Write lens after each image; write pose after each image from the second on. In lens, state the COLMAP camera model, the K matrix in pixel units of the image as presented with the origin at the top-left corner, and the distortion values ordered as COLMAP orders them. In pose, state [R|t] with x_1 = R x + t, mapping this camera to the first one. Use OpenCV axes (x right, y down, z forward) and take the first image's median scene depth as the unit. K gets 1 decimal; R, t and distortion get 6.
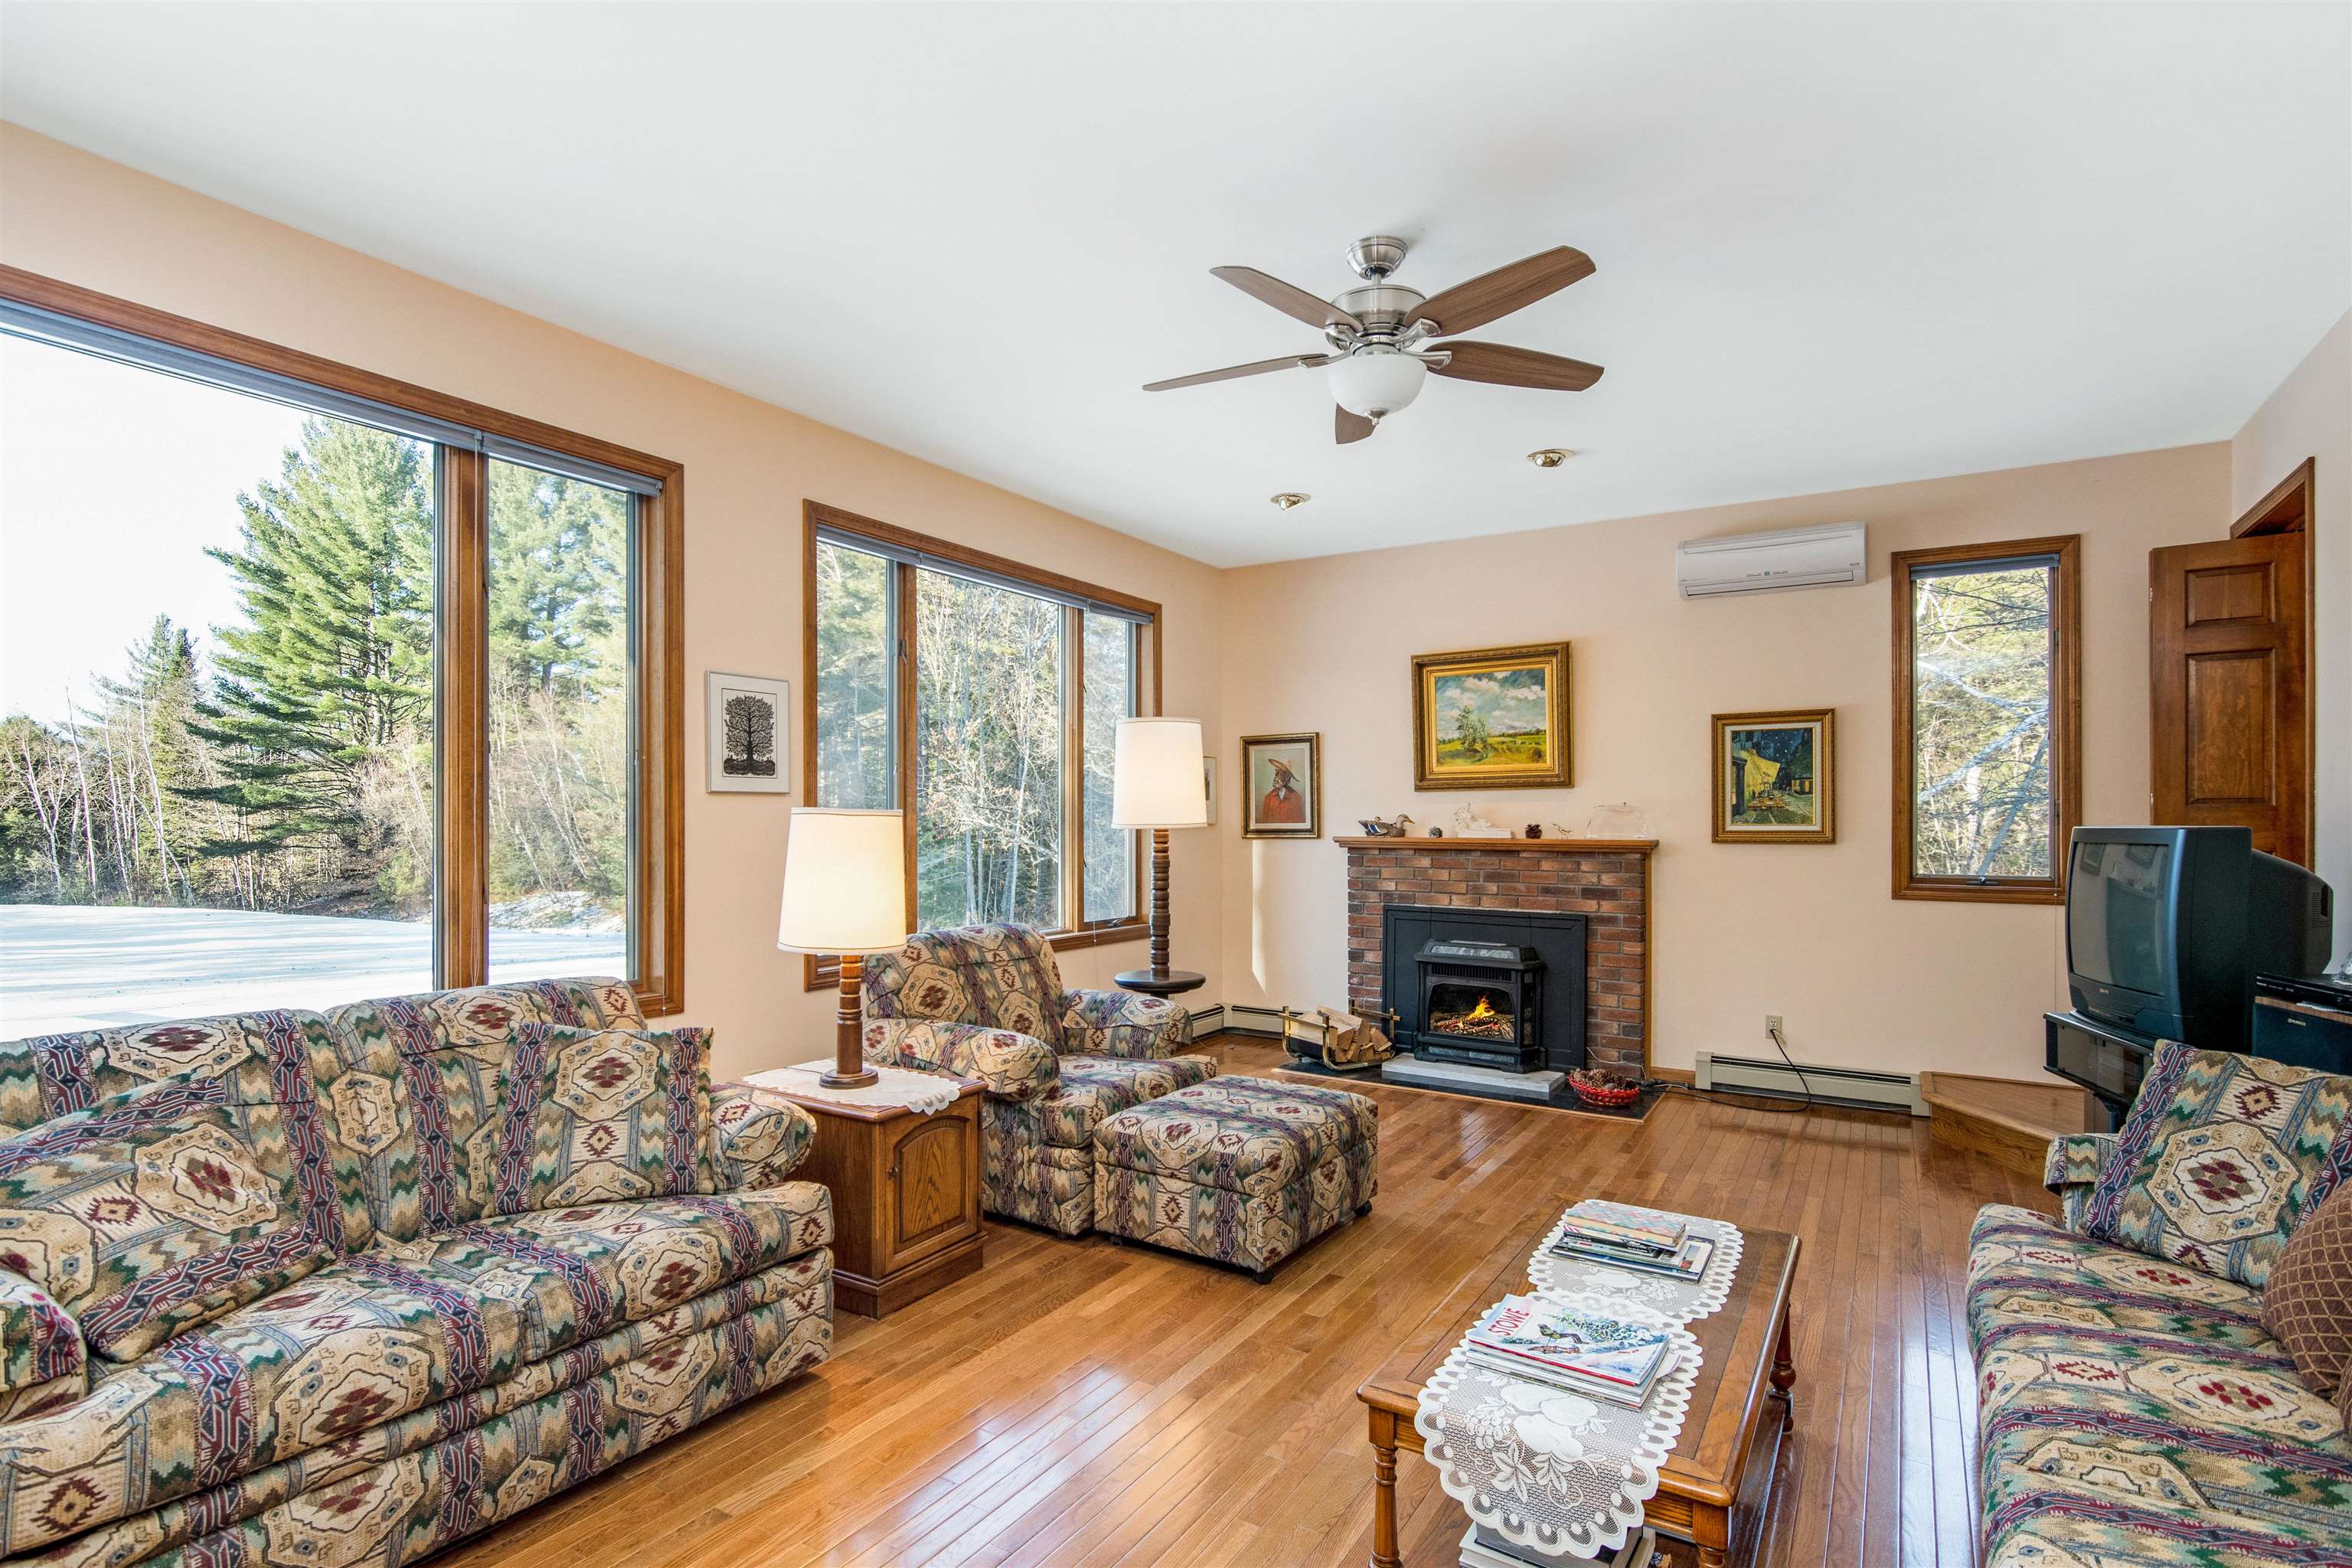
lens RADIAL K [[1176.5, 0, 1152.3], [0, 1176.5, 813.0], [0, 0, 1]] dist [-0.002470, -0.003544]
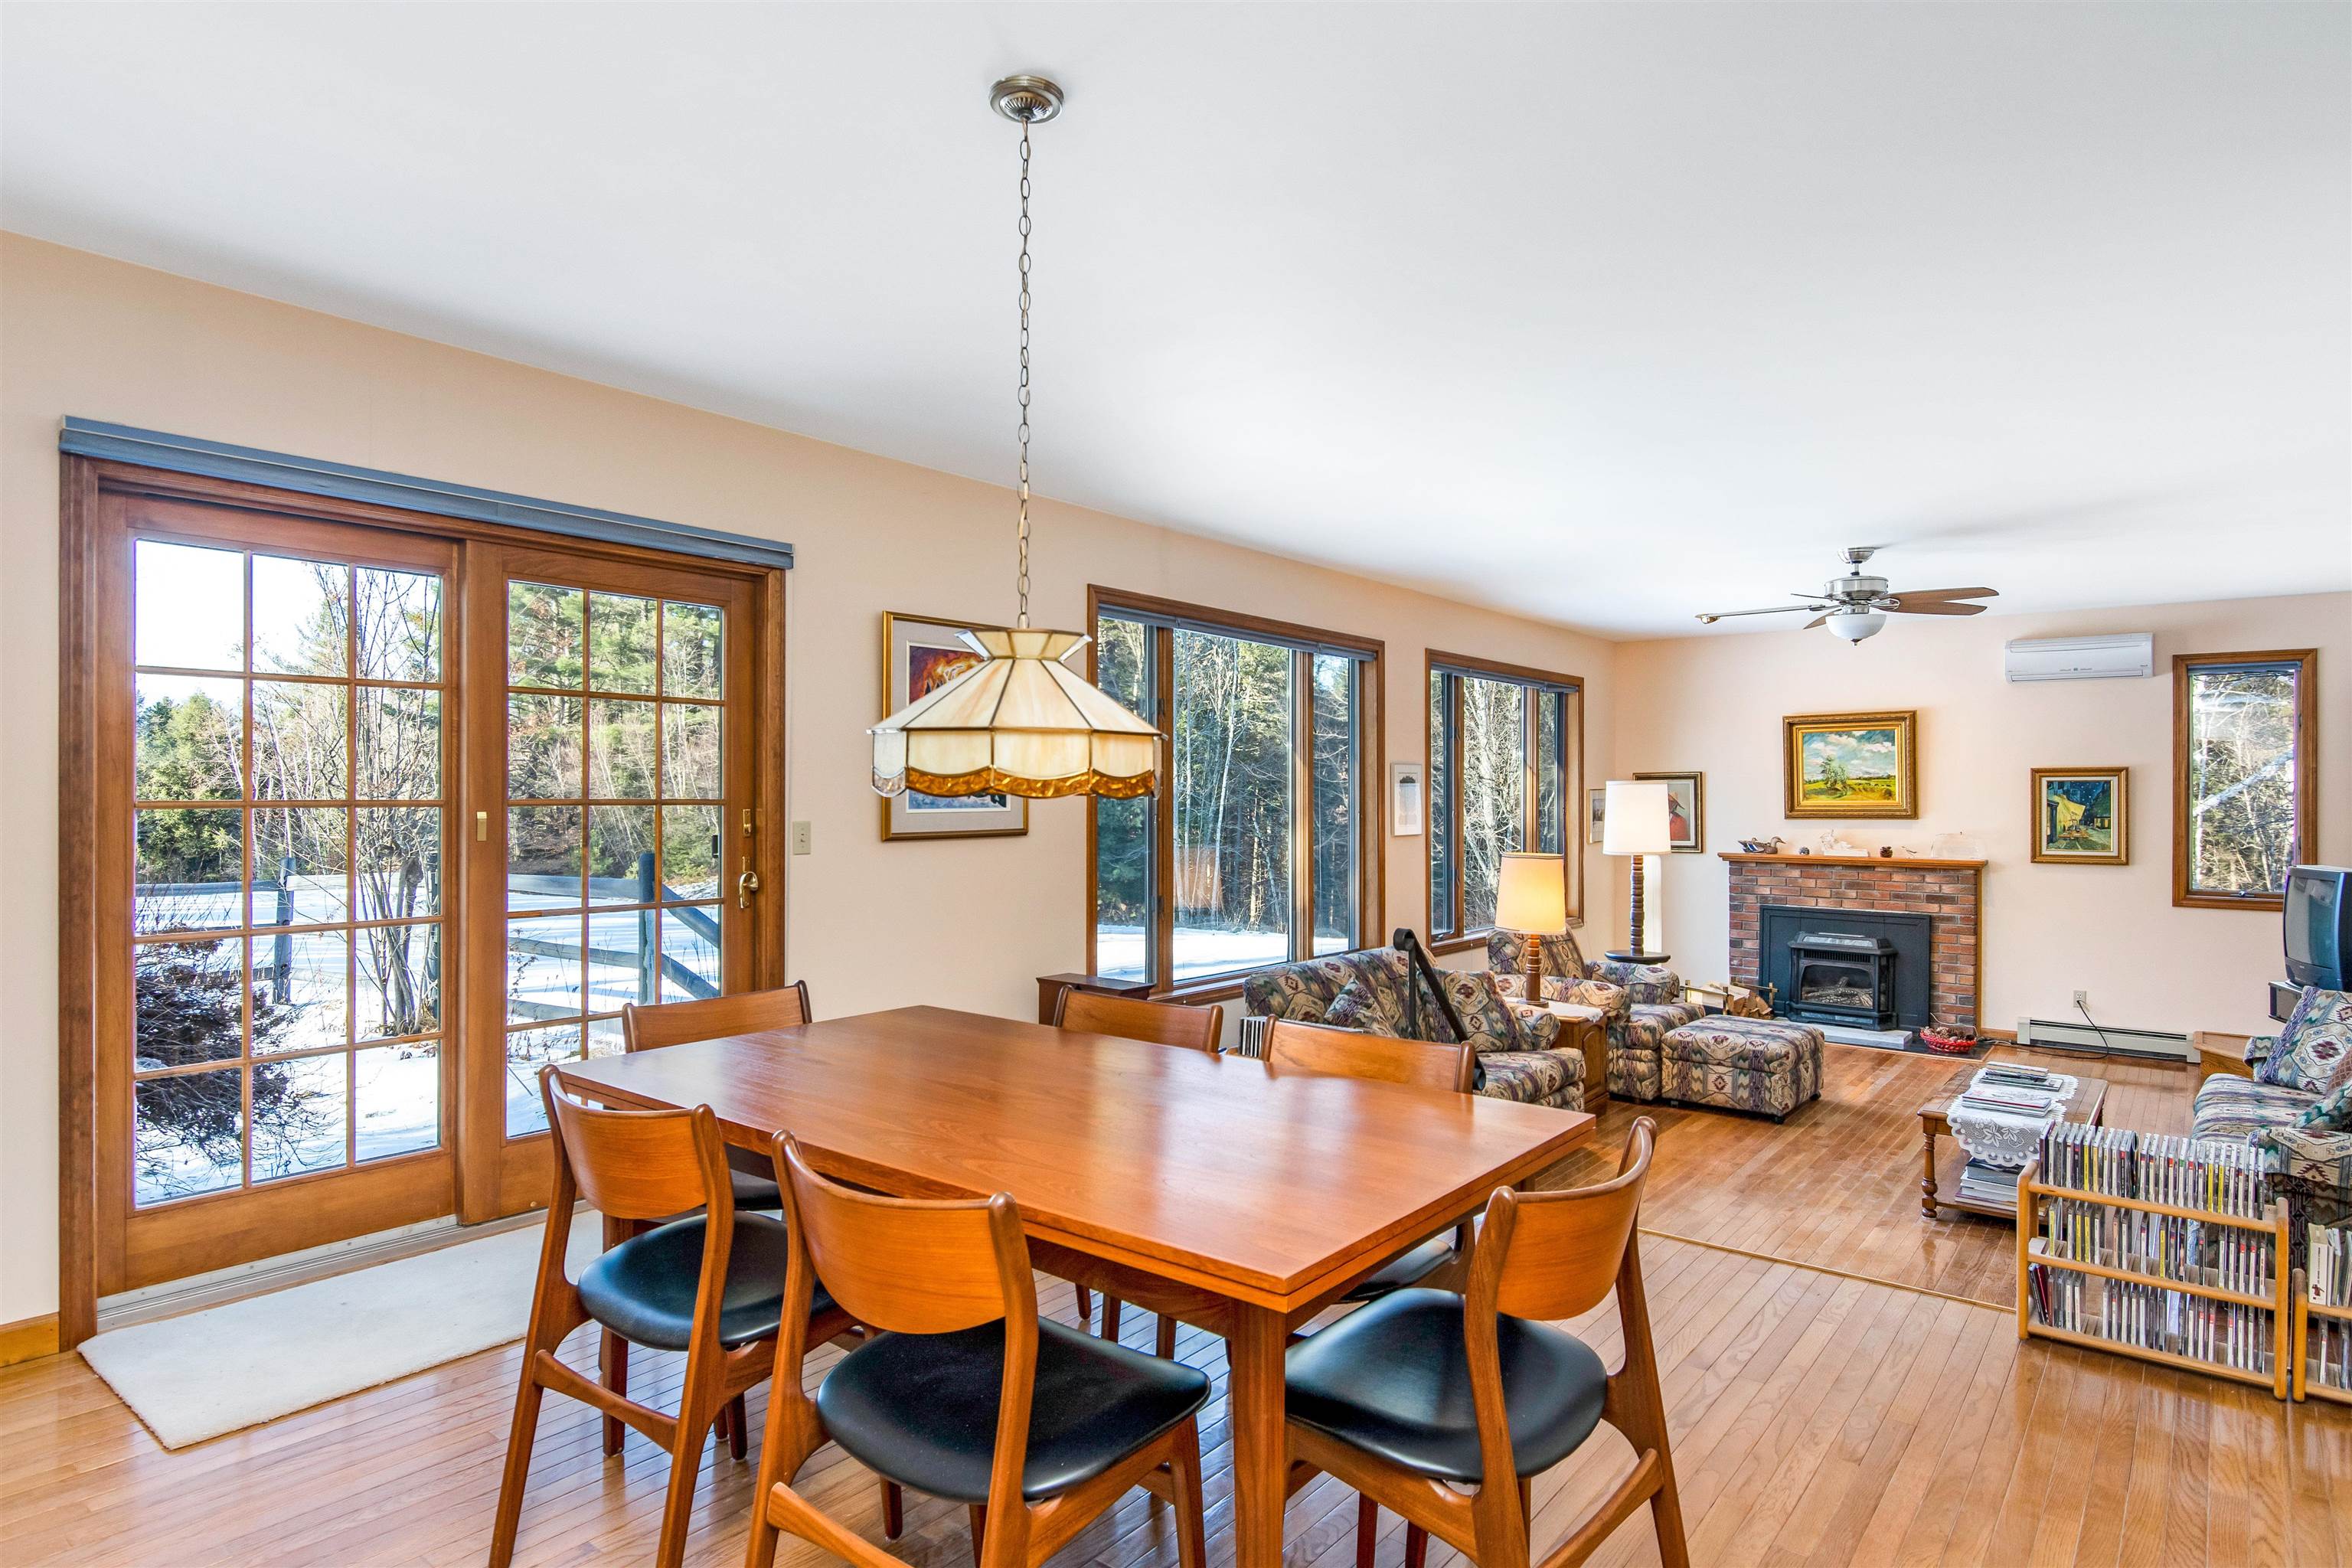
lens RADIAL K [[1290.6, 0, 1163.6], [0, 1290.6, 791.6], [0, 0, 1]] dist [-0.004305, -0.003863]
pose [[0.993057, 0.001525, -0.117626, -0.348267], [-0.001399, 0.999998, 0.001160, -0.058262], [0.117628, -0.000987, 0.993057, -0.601057]]
